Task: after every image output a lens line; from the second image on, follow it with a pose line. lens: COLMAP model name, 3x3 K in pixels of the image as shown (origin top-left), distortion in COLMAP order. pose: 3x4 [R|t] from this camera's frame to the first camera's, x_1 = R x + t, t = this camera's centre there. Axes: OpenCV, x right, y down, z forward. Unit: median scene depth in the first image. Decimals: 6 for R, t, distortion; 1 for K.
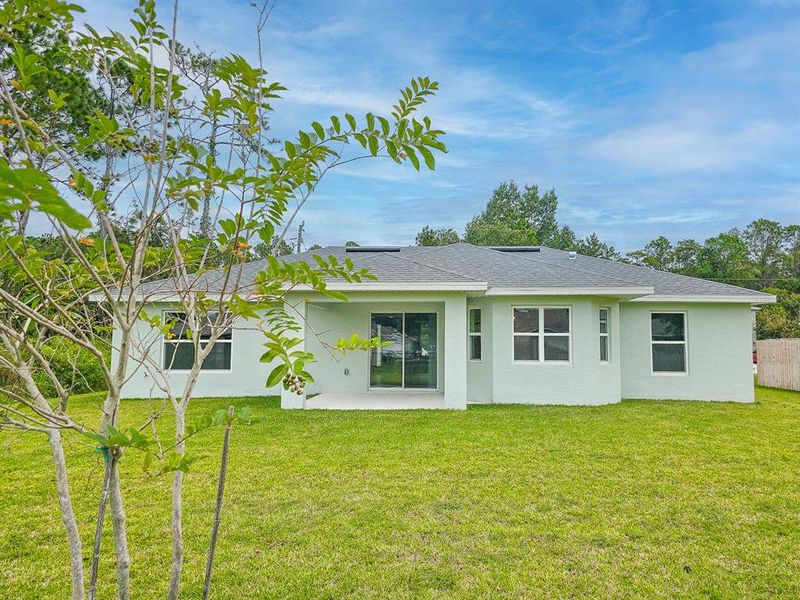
lens RADIAL K [[590.1, 0, 400.0], [0, 590.1, 300.0], [0, 0, 1]] dist [0.007160, 0.001725]
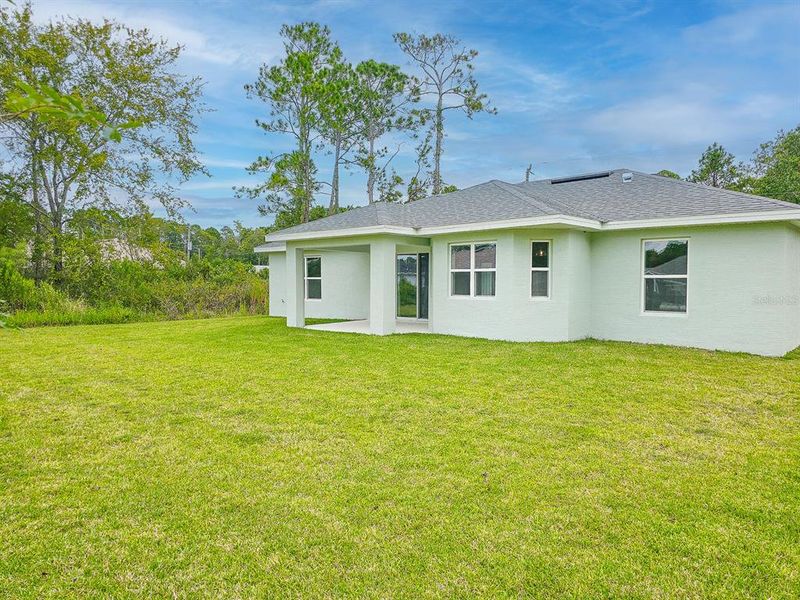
lens RADIAL K [[590.1, 0, 400.0], [0, 590.1, 300.0], [0, 0, 1]] dist [0.007160, 0.001725]
pose [[0.716256, 0.014884, -0.697679, 0.790880], [0.053773, 0.995623, 0.076445, 0.022573], [0.695762, -0.092270, 0.712321, 0.158256]]
